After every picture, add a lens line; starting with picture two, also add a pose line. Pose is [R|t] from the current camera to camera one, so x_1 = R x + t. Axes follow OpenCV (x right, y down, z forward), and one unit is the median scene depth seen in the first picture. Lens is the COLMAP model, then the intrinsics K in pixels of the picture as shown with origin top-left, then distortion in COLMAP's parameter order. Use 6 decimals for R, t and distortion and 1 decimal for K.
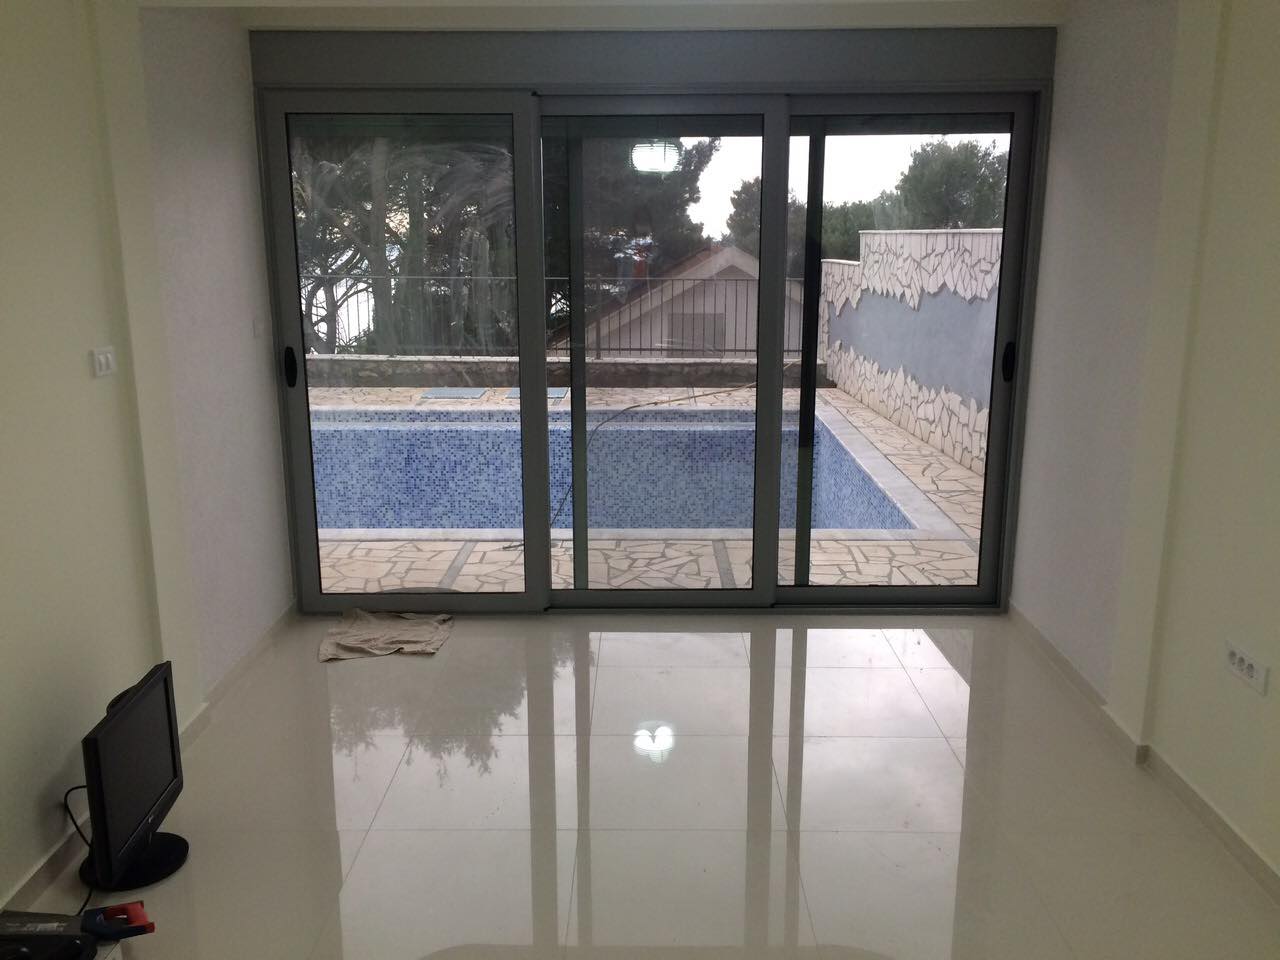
lens RADIAL K [[1078.2, 0, 640.0], [0, 1078.2, 480.0], [0, 0, 1]] dist [0.015186, 0.001794]
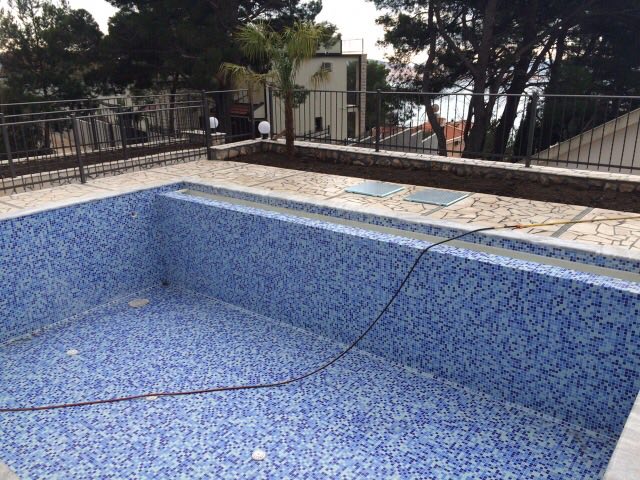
lens RADIAL K [[539.1, 0, 320.0], [0, 539.1, 240.0], [0, 0, 1]] dist [0.015186, 0.001794]
pose [[0.784125, 0.172404, -0.596175, 0.184363], [-0.113594, 0.984281, 0.135233, -0.113119], [0.610118, -0.038317, 0.791383, 0.521582]]
